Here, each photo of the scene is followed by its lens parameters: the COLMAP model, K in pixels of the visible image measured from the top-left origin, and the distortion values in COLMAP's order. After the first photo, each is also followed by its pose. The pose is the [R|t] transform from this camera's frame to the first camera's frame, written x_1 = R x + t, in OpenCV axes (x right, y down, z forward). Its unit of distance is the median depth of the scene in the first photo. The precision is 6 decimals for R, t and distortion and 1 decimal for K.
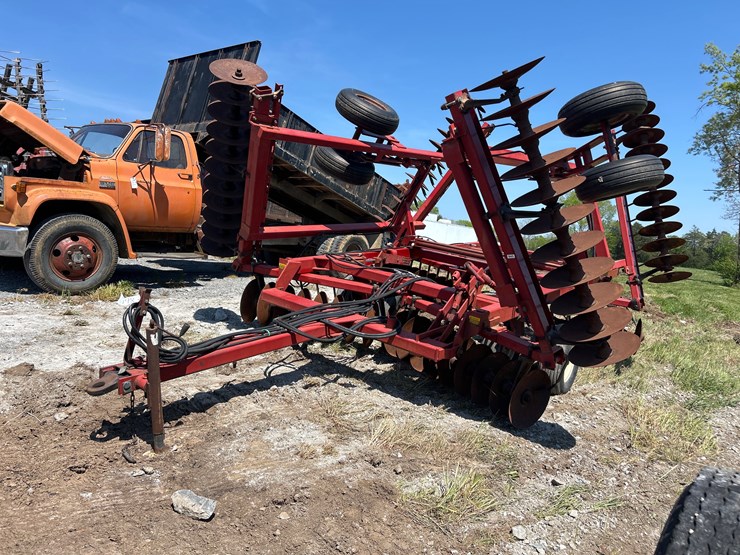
lens RADIAL K [[559.8, 0, 377.0], [0, 559.8, 271.6], [0, 0, 1]] dist [0.009028, -0.007440]
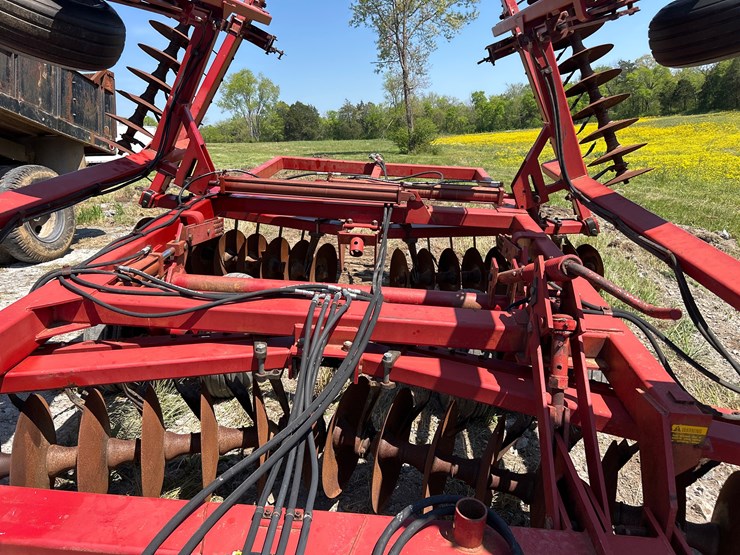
lens RADIAL K [[559.8, 0, 377.0], [0, 559.8, 271.6], [0, 0, 1]] dist [0.009028, -0.007440]
pose [[0.831852, -0.245056, 0.497966, -0.015033], [0.144692, 0.961969, 0.231690, -0.013138], [-0.535805, -0.120680, 0.835673, 0.087117]]
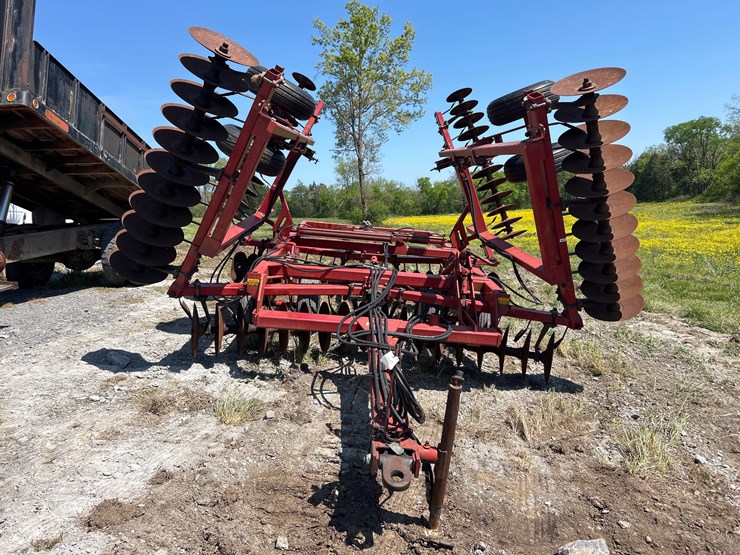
lens RADIAL K [[559.8, 0, 377.0], [0, 559.8, 271.6], [0, 0, 1]] dist [0.009028, -0.007440]
pose [[0.782549, -0.157347, 0.602378, -0.071369], [0.115292, 0.987427, 0.108150, -0.012762], [-0.611821, -0.015184, 0.790850, 0.030119]]
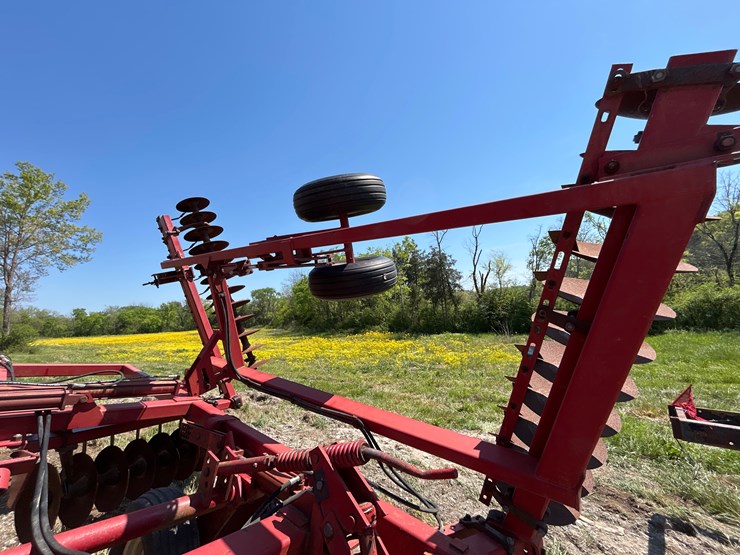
lens RADIAL K [[299.5, 0, 365.7], [0, 299.5, 279.7], [0, 0, 1]] dist [0.002168, -0.000106]
pose [[0.058552, 0.081950, 0.994915, -0.008455], [0.078834, 0.993133, -0.086442, -0.014015], [-0.995167, 0.083494, 0.051690, 0.112125]]
